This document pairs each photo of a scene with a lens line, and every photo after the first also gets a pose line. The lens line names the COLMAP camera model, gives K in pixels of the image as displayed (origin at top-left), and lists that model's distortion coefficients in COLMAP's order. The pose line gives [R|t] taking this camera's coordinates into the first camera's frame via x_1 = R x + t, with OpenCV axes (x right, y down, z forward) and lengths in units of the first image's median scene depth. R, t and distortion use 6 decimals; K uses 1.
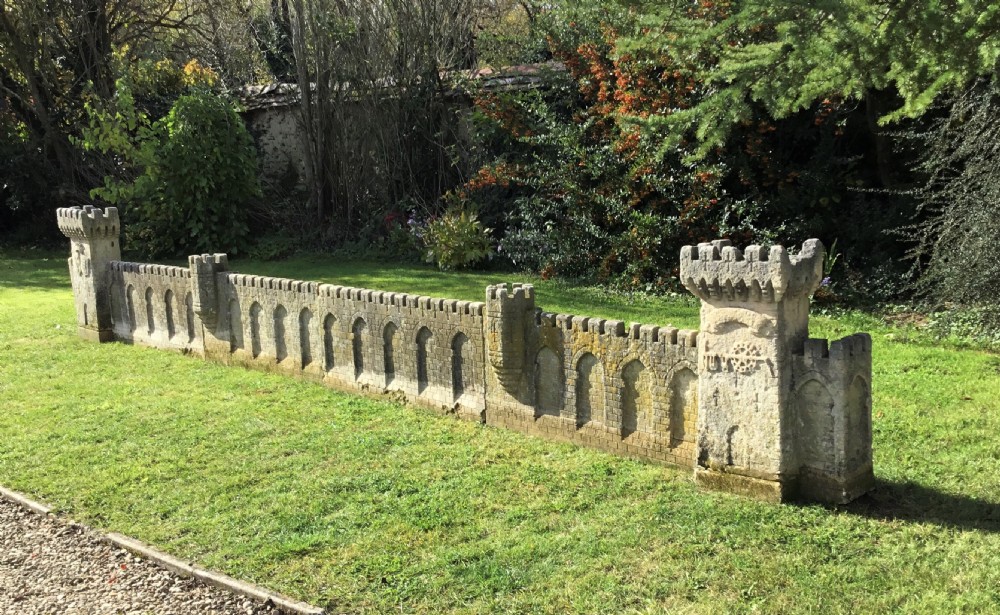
lens RADIAL K [[1131.3, 0, 456.8], [0, 1131.3, 390.0], [0, 0, 1]] dist [0.104809, 0.019058]
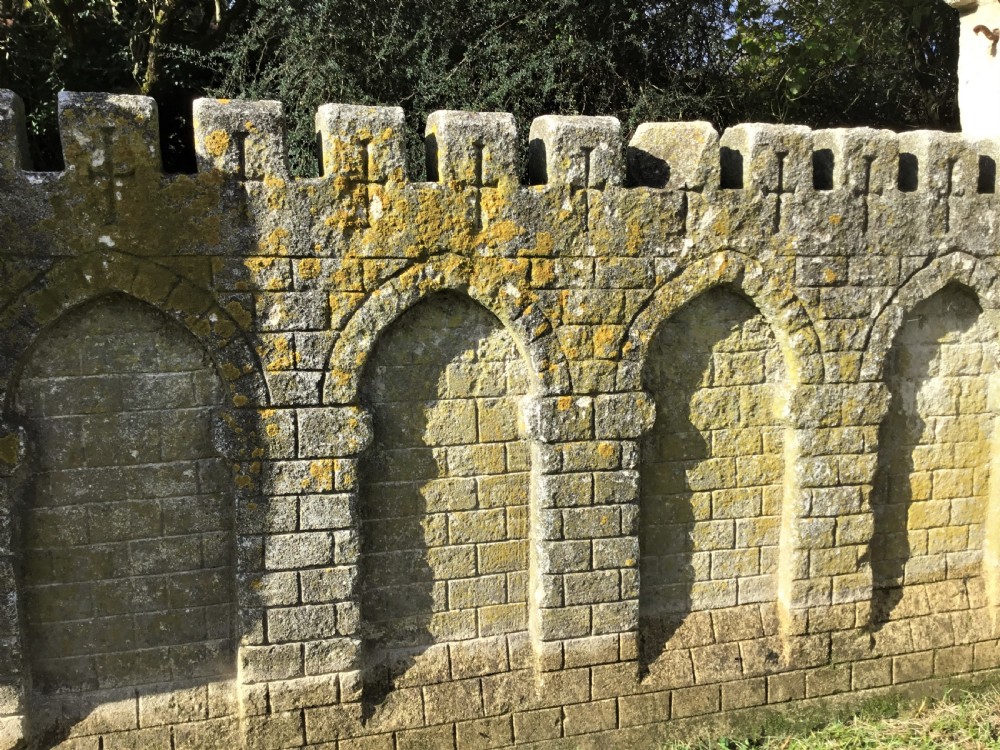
lens RADIAL K [[901.6, 0, 501.8], [0, 901.6, 367.3], [0, 0, 1]] dist [0.127964, -0.273257]
pose [[0.434513, -0.080149, 0.897092, -0.017903], [0.191893, 0.981402, -0.005264, -0.018909], [-0.879986, 0.174433, 0.441812, 0.976634]]
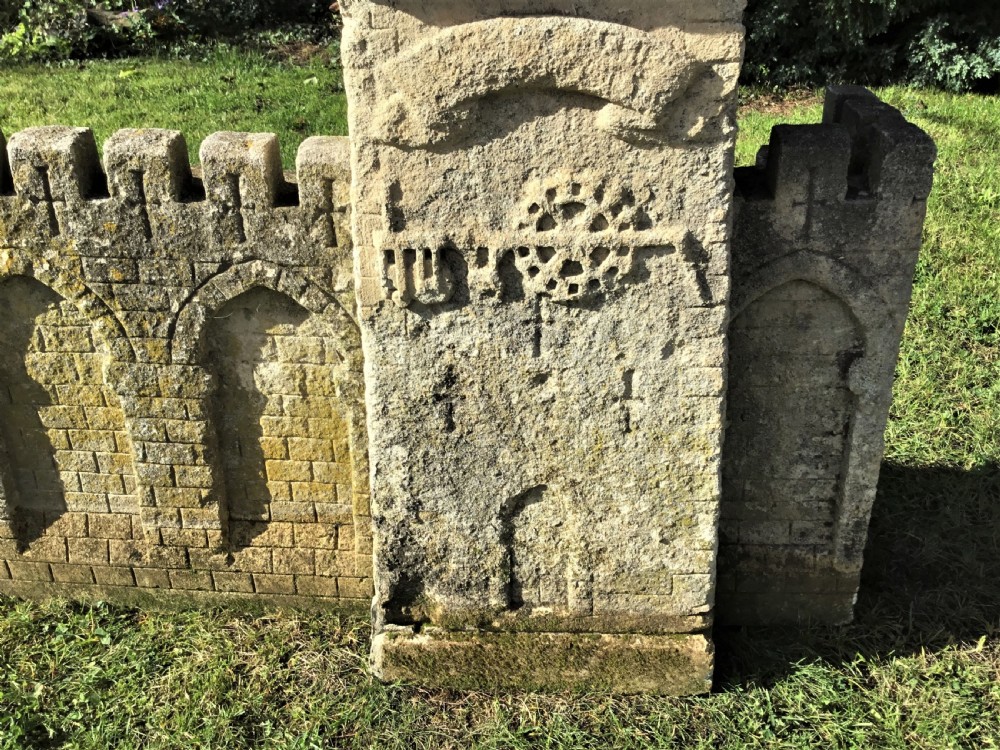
lens RADIAL K [[956.7, 0, 502.1], [0, 956.7, 387.7], [0, 0, 1]] dist [0.146987, -0.338376]
pose [[0.717763, -0.289049, 0.633456, 0.093533], [0.115077, 0.946497, 0.301498, -0.056398], [-0.686712, -0.143507, 0.712623, 0.782503]]
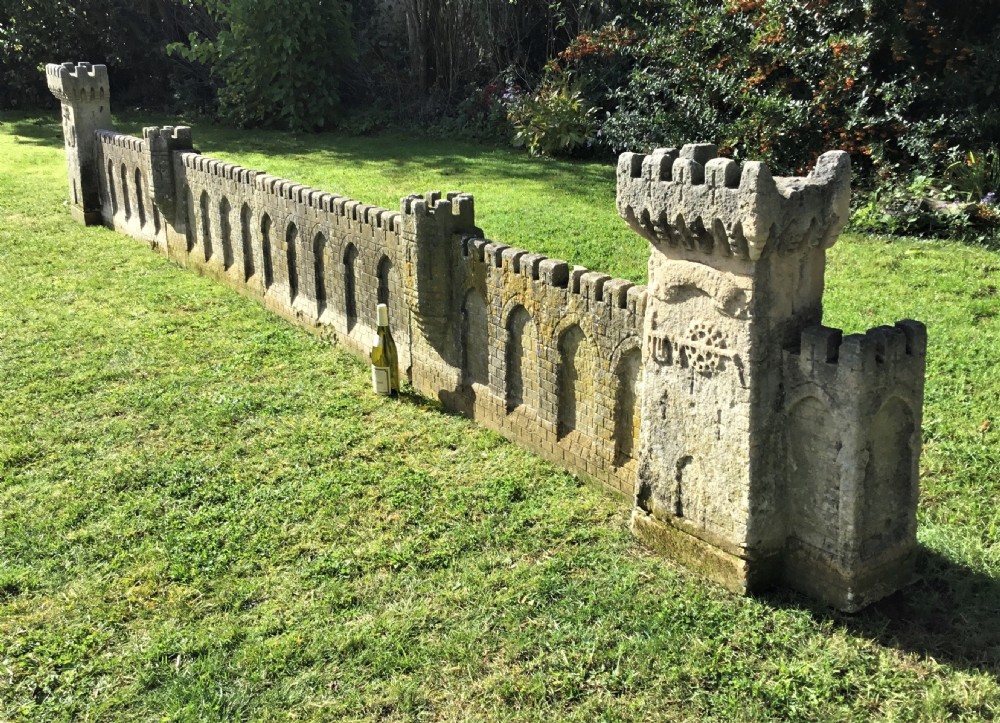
lens RADIAL K [[1128.6, 0, 468.6], [0, 1128.6, 354.7], [0, 0, 1]] dist [0.120462, -0.204673]
pose [[0.983088, 0.075078, -0.167037, 0.209739], [-0.061866, 0.994632, 0.082947, -0.060153], [0.172368, -0.071210, 0.982455, 0.360872]]
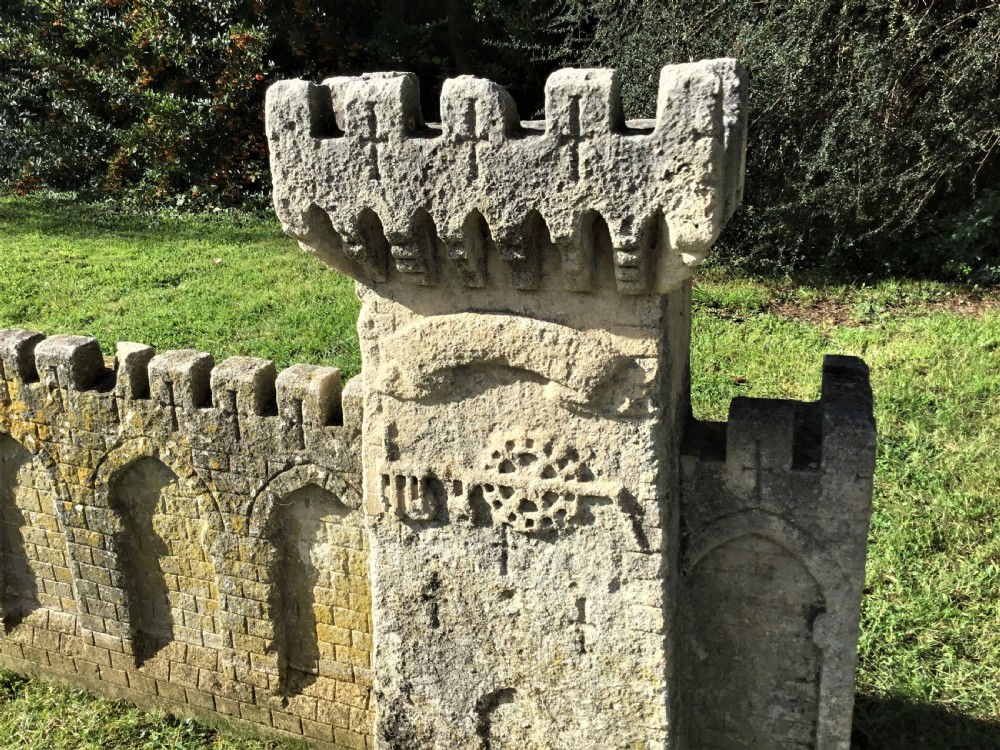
lens RADIAL K [[901.6, 0, 501.8], [0, 901.6, 367.3], [0, 0, 1]] dist [0.127964, -0.273257]
pose [[0.879574, -0.124317, 0.459233, 0.131391], [0.076445, 0.989645, 0.121487, -0.077878], [-0.469580, -0.071751, 0.879969, 0.731602]]
